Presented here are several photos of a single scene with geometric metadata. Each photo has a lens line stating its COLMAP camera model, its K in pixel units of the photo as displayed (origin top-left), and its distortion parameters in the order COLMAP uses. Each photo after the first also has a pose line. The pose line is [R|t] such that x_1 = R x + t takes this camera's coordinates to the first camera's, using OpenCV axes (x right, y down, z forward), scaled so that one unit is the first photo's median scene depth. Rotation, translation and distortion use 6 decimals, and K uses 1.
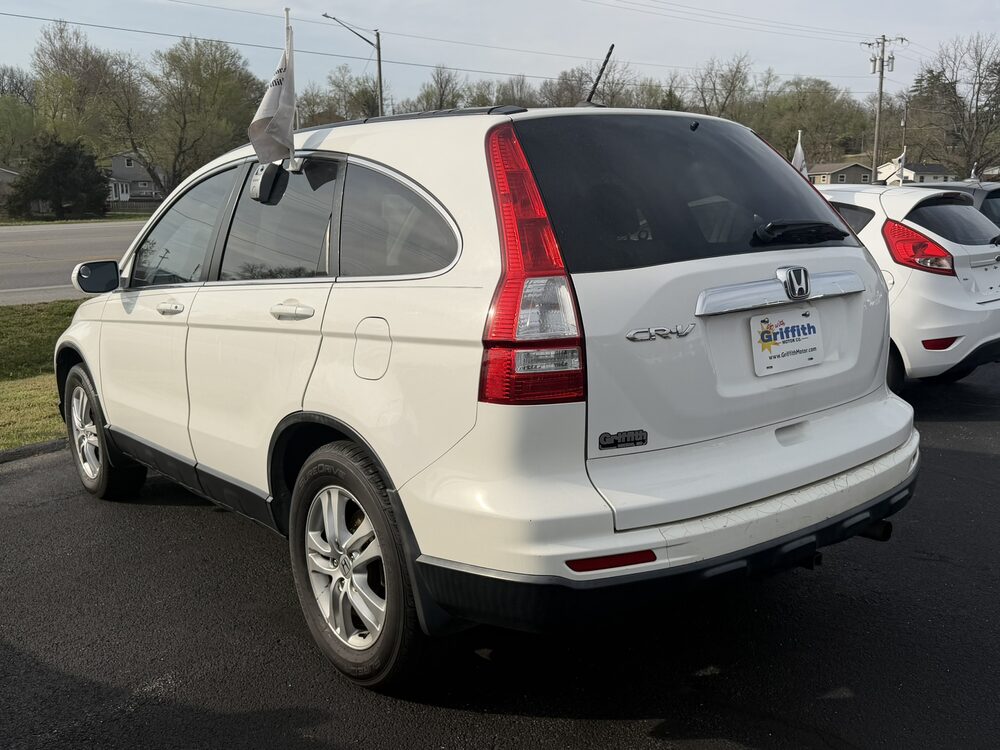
lens RADIAL K [[933.2, 0, 502.6], [0, 933.2, 379.0], [0, 0, 1]] dist [0.036145, 0.000000]
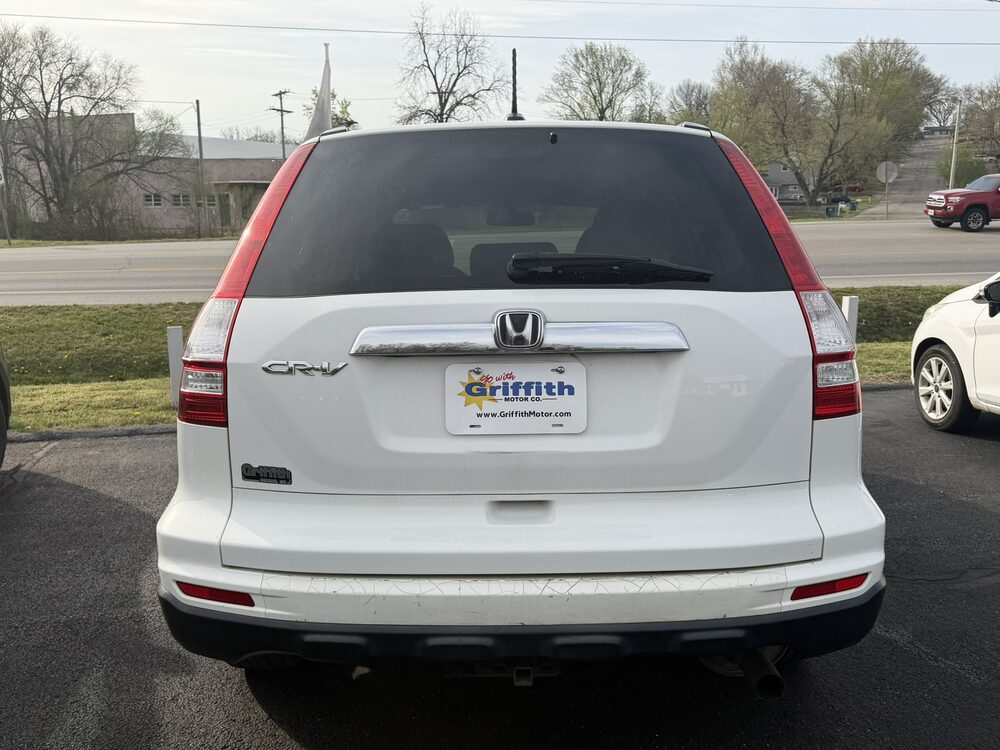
lens RADIAL K [[933.2, 0, 502.0], [0, 933.2, 371.2], [0, 0, 1]] dist [0.036145, 0.000000]
pose [[0.789162, 0.119200, -0.602507, 0.804039], [-0.125782, 0.991560, 0.031421, -0.090928], [0.601167, 0.050988, 0.797495, 0.344205]]
